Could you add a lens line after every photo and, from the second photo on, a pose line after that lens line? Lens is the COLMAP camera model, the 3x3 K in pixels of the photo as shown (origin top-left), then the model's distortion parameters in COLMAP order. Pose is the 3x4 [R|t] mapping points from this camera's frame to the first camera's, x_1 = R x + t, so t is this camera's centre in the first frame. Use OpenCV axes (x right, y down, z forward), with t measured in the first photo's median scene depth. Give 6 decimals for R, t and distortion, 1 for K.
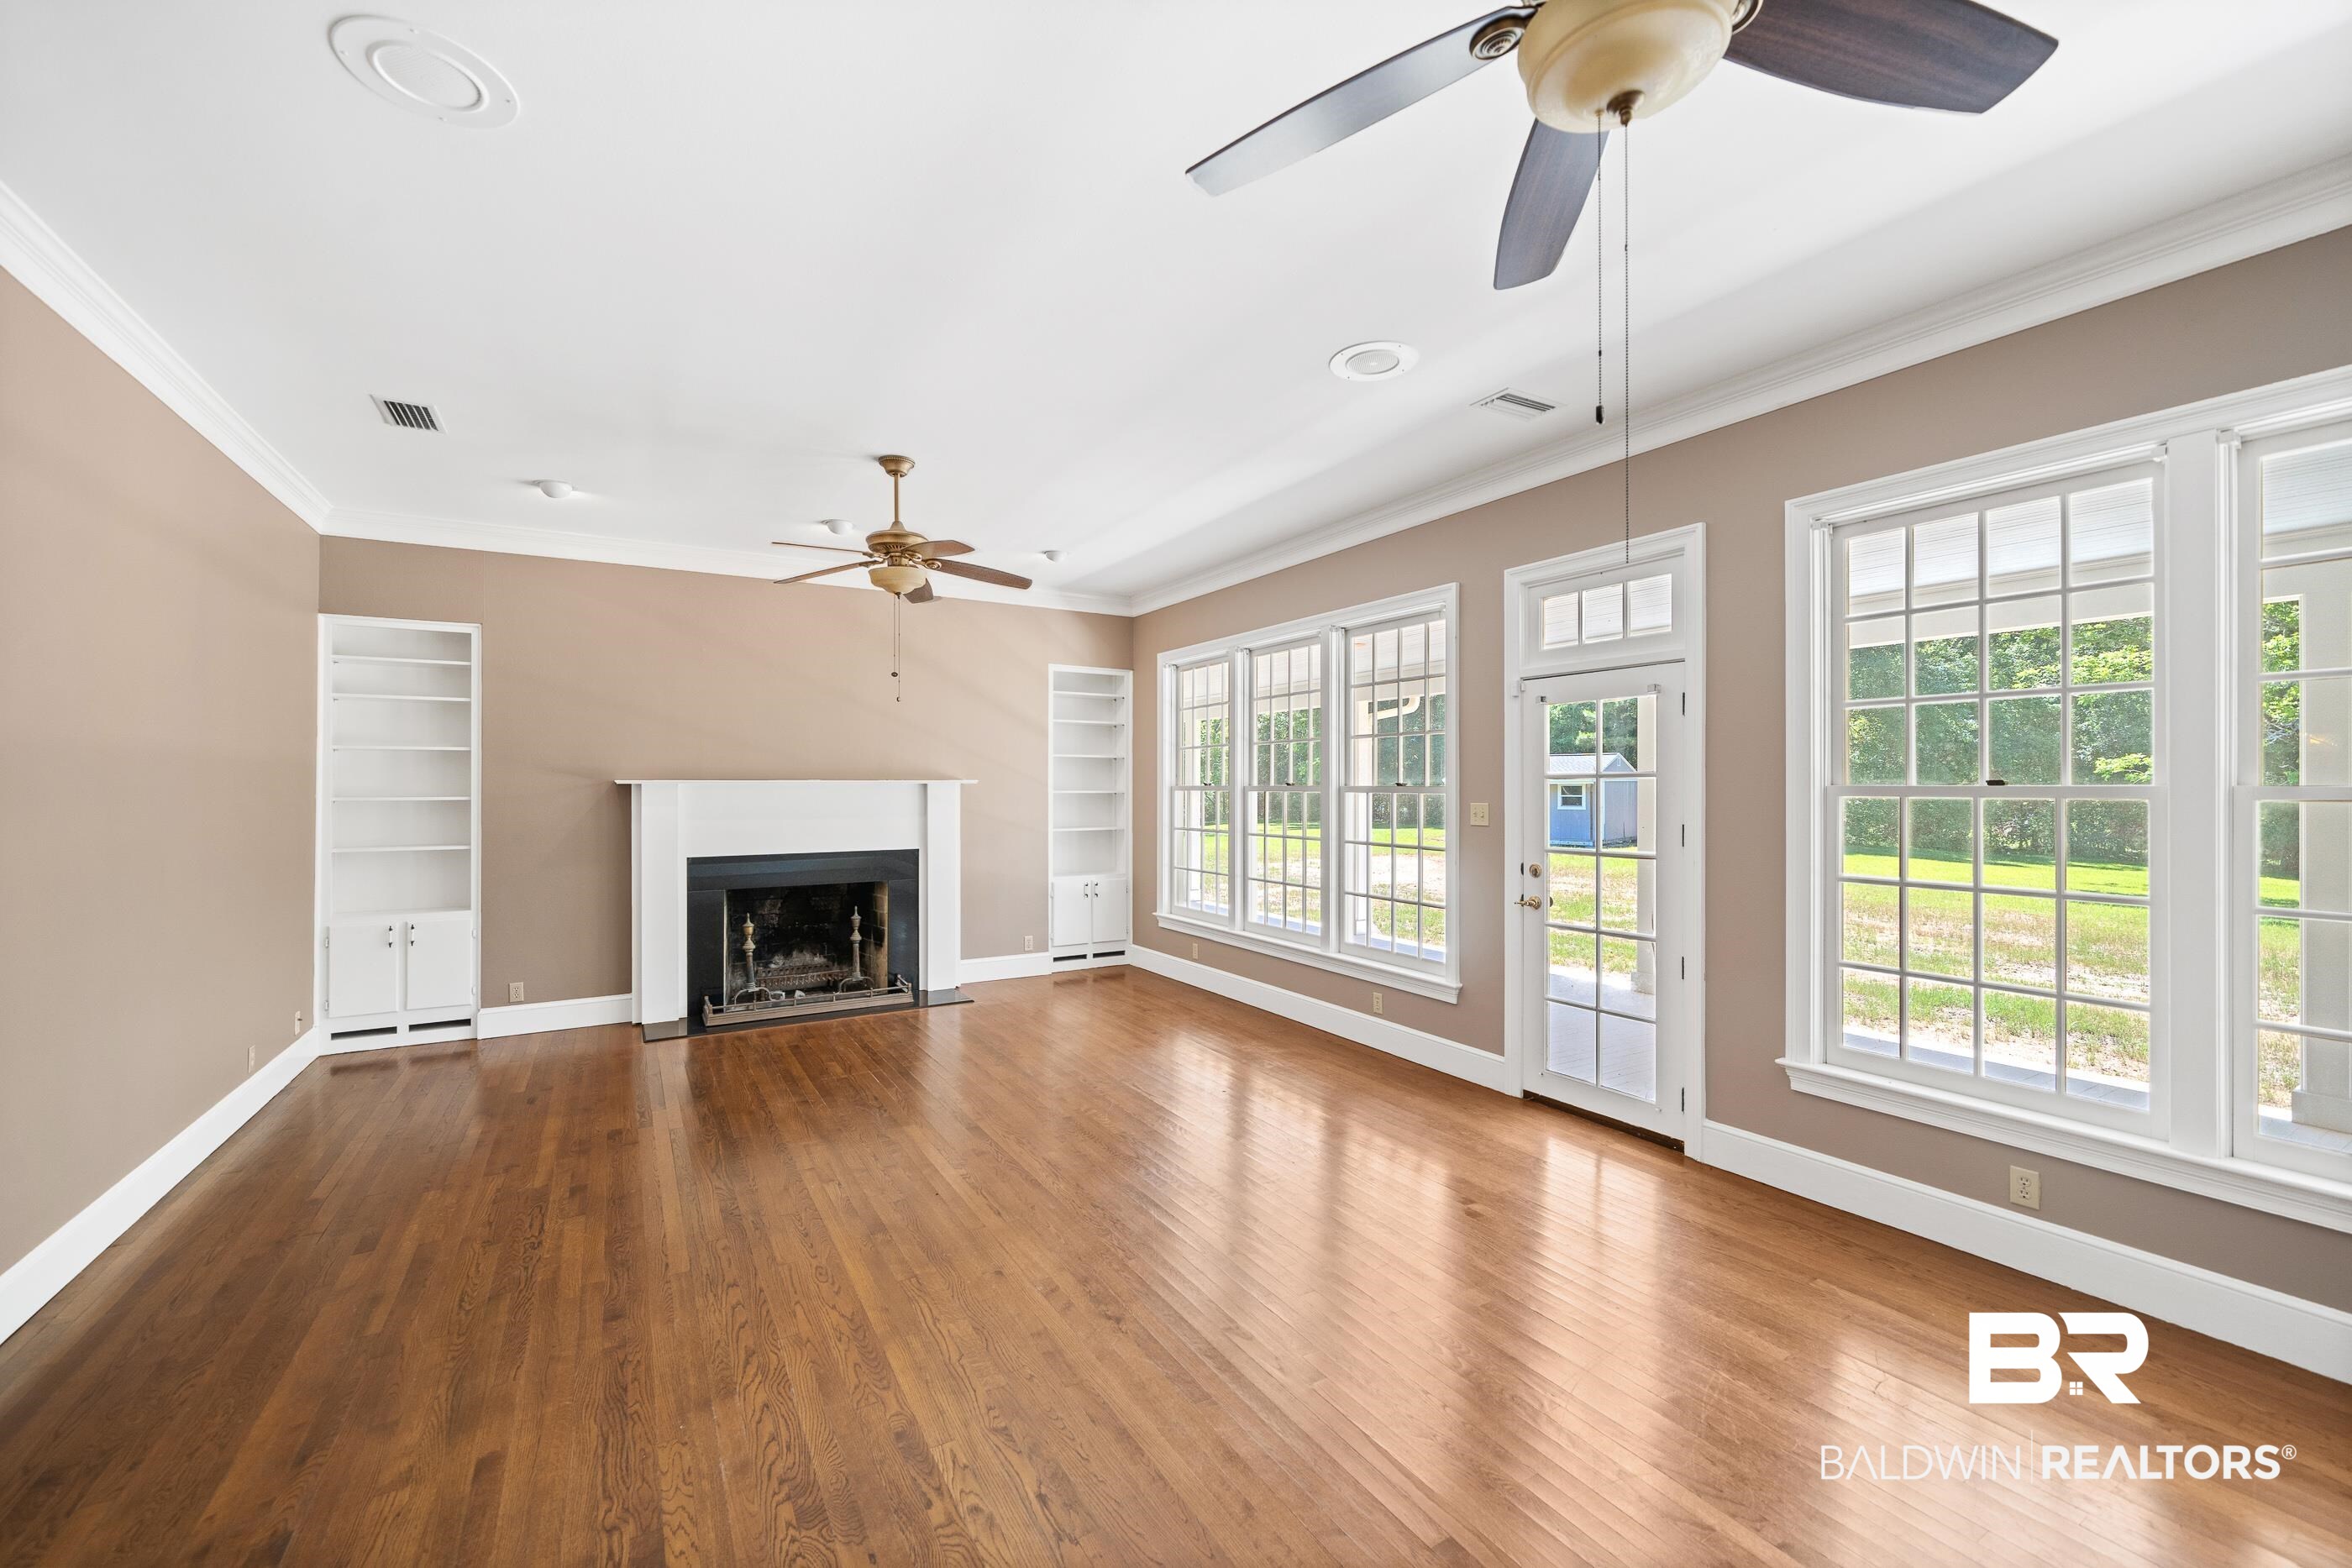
lens RADIAL K [[954.5, 0, 1176.0], [0, 954.5, 784.0], [0, 0, 1]] dist [0.001192, 0.000157]
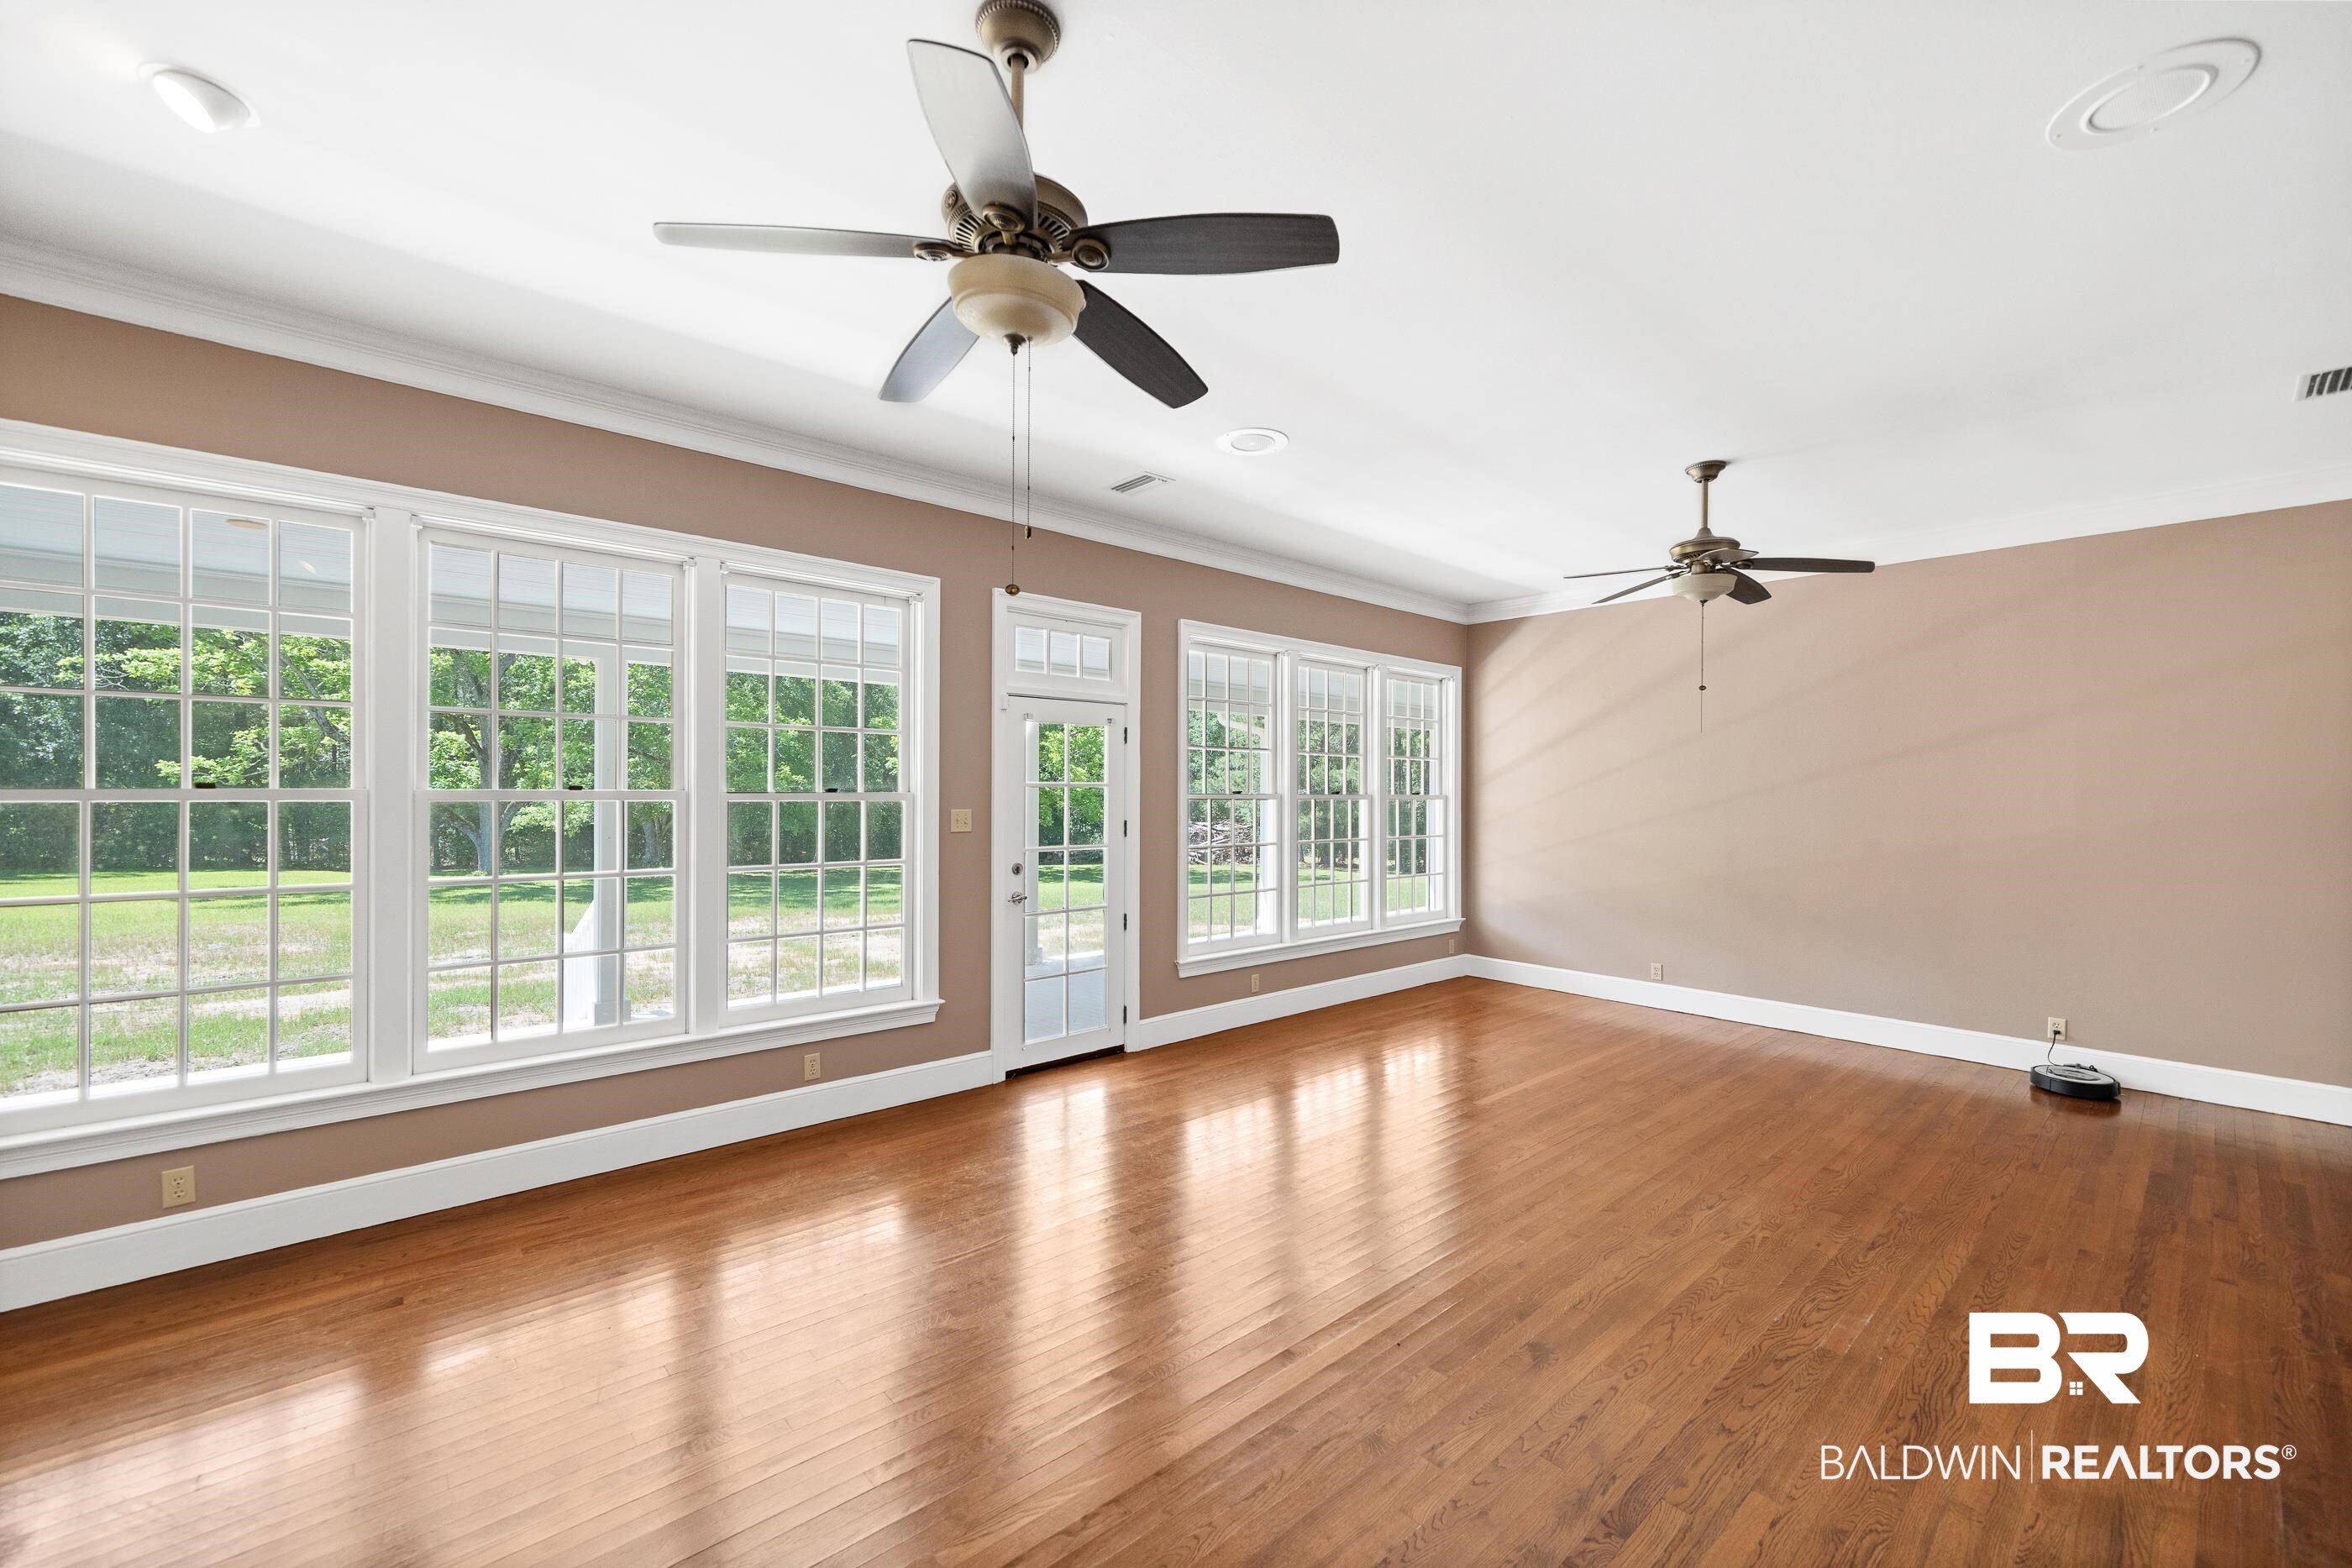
lens RADIAL K [[934.3, 0, 1176.6], [0, 934.3, 805.9], [0, 0, 1]] dist [-0.000379, -0.000078]
pose [[-0.193237, -0.013430, 0.981060, -0.719402], [-0.007377, 0.999898, 0.012235, 0.001996], [-0.981124, -0.004873, -0.193317, 1.020494]]
